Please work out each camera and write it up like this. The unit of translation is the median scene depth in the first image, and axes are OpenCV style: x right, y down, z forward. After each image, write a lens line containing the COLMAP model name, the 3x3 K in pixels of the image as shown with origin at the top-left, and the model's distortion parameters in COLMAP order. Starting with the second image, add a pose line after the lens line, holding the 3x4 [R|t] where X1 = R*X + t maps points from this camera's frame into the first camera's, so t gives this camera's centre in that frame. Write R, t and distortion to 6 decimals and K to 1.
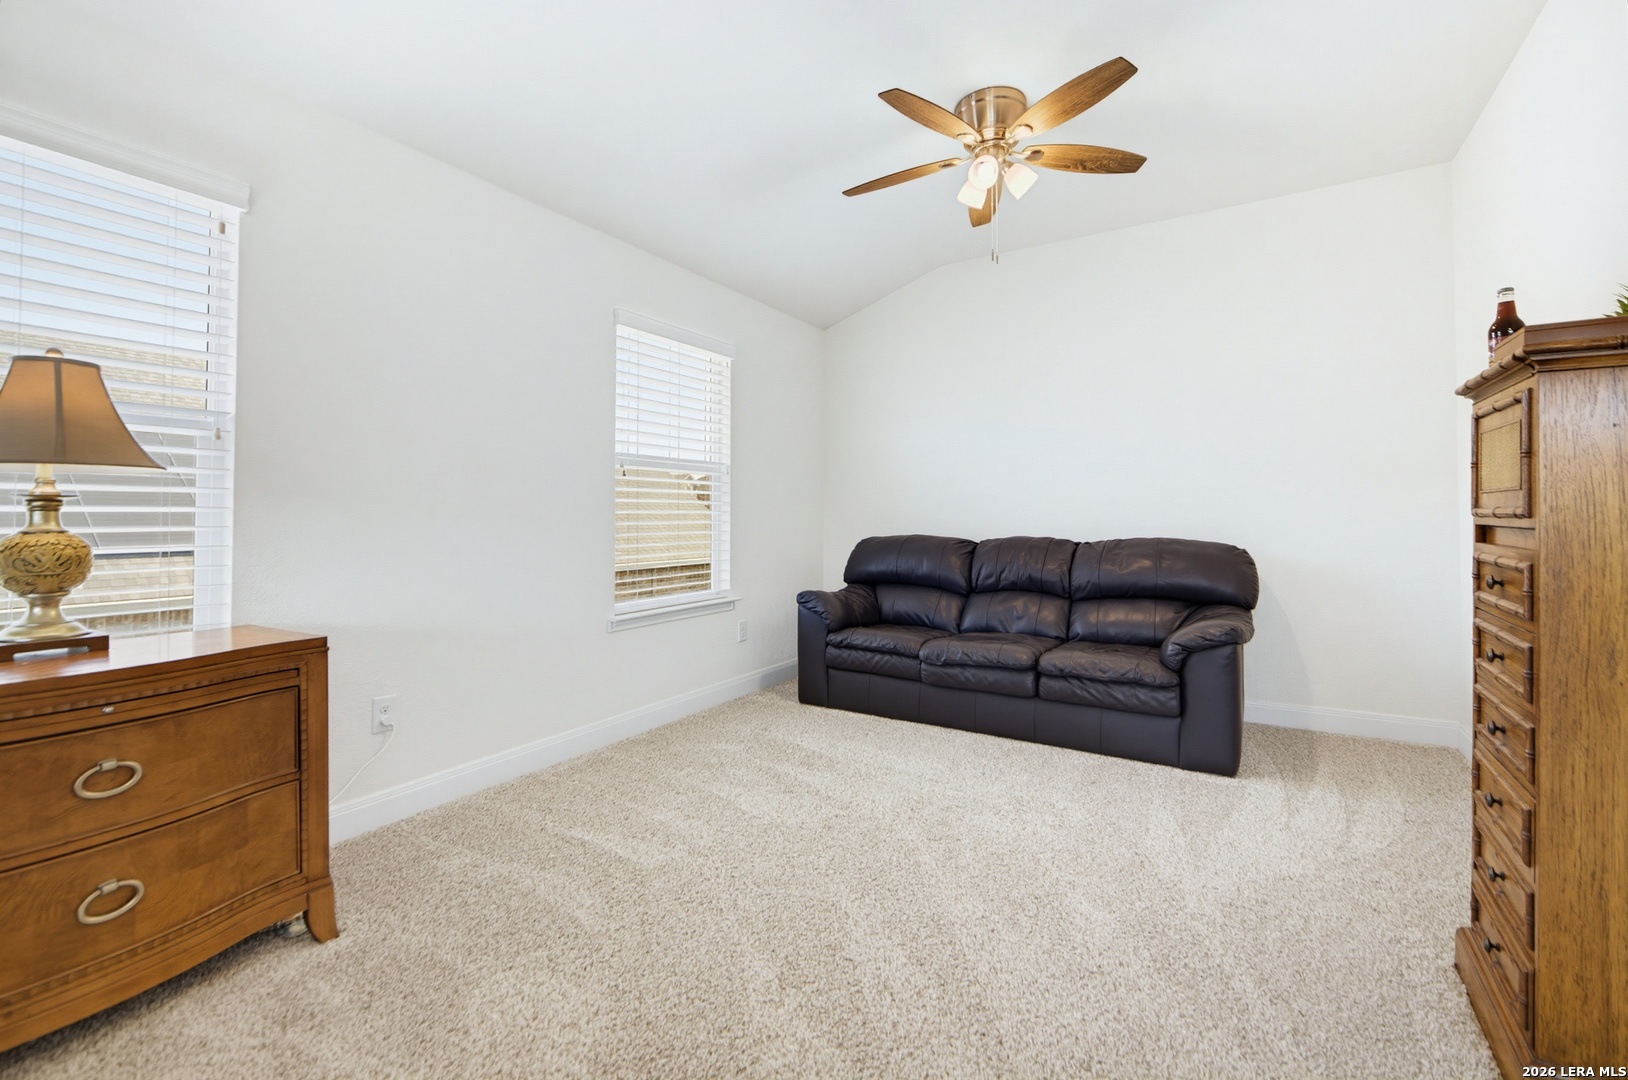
lens RADIAL K [[679.0, 0, 817.8], [0, 679.0, 537.9], [0, 0, 1]] dist [0.014863, 0.000057]
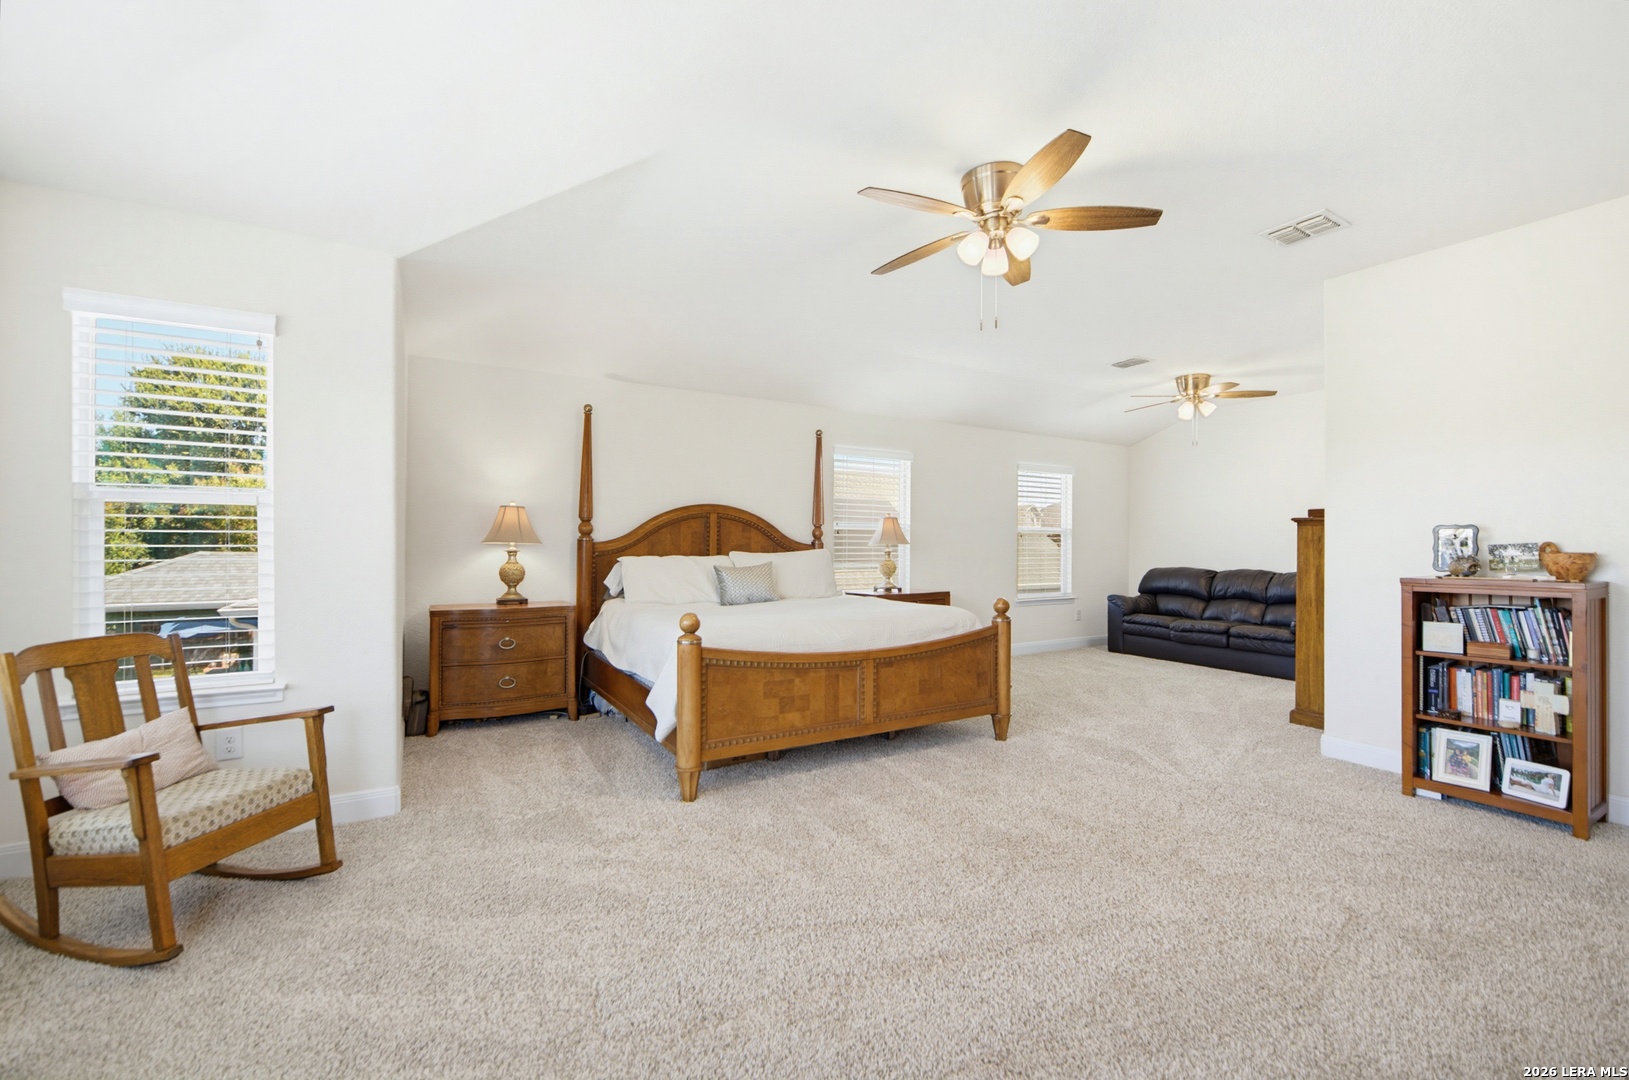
lens RADIAL K [[679.5, 0, 818.3], [0, 679.5, 537.8], [0, 0, 1]] dist [0.014863, 0.000057]
pose [[0.877228, 0.000400, -0.480074, 0.184052], [-0.020299, 0.999136, -0.036259, 0.003894], [0.479645, 0.041552, 0.876478, -1.148439]]
